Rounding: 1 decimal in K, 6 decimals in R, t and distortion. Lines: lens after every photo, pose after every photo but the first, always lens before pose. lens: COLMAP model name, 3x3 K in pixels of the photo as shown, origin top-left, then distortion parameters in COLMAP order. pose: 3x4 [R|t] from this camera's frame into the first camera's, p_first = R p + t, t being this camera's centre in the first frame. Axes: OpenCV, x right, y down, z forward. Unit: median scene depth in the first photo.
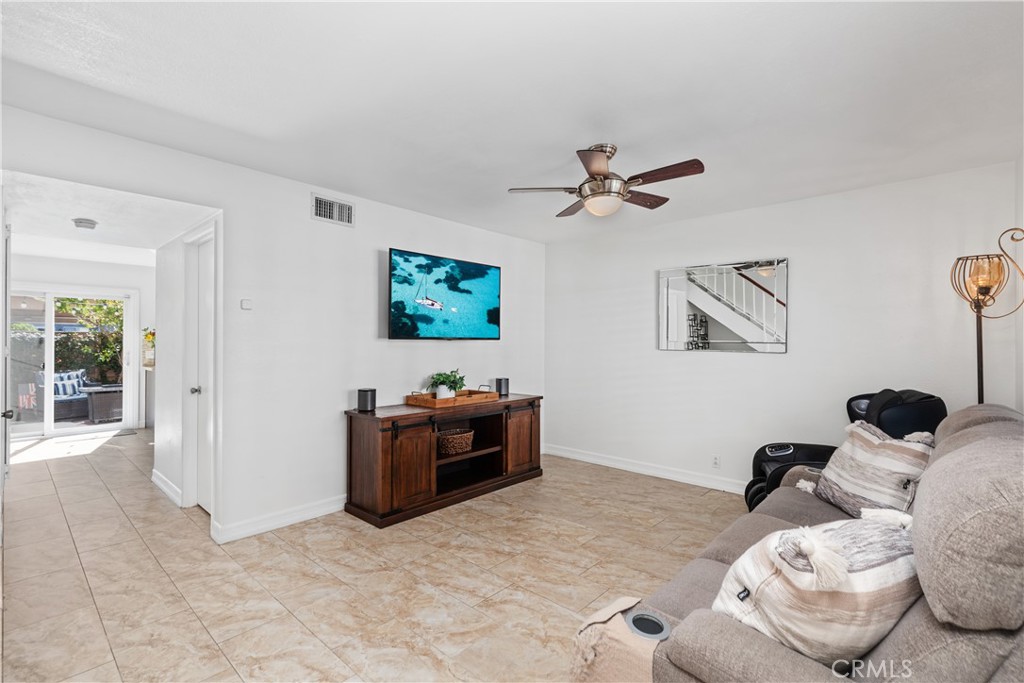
lens RADIAL K [[465.4, 0, 512.3], [0, 465.4, 340.7], [0, 0, 1]] dist [0.008095, -0.001972]
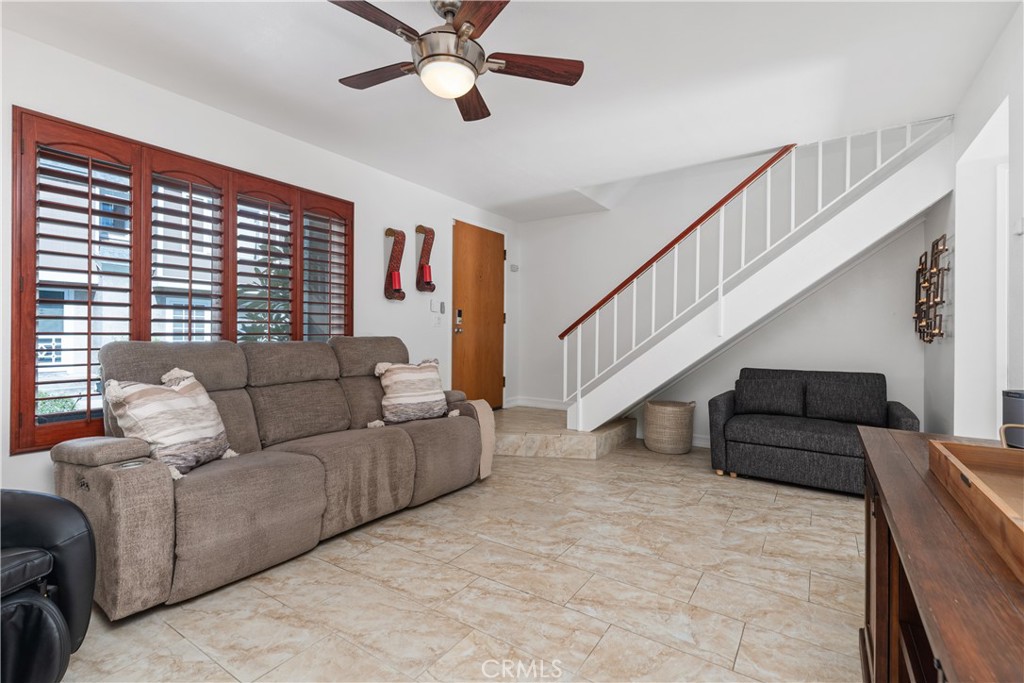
lens RADIAL K [[465.4, 0, 507.3], [0, 465.4, 332.3], [0, 0, 1]] dist [0.008095, -0.001972]
pose [[-0.989258, -0.014262, -0.145486, 0.173872], [-0.013926, 0.999897, -0.003329, 0.067987], [0.145518, -0.001267, -0.989355, 1.428190]]
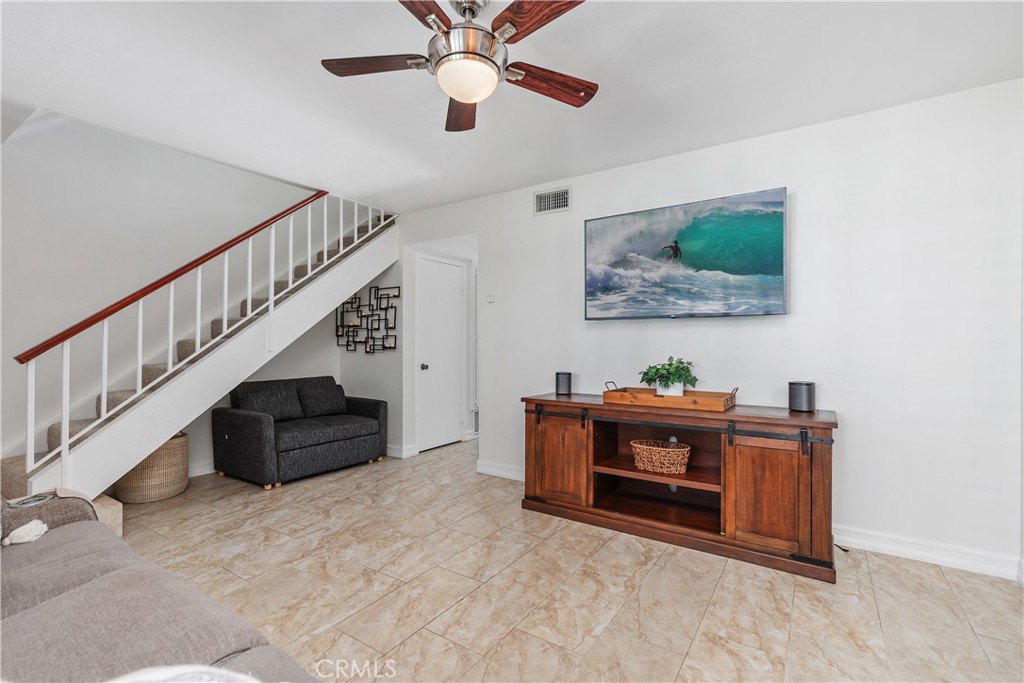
lens RADIAL K [[465.4, 0, 509.8], [0, 465.4, 344.3], [0, 0, 1]] dist [0.008095, -0.001972]
pose [[0.145218, -0.001969, -0.989398, 0.698023], [0.000990, 0.999998, -0.001845, 0.051121], [0.989399, -0.000712, 0.145219, 0.815159]]
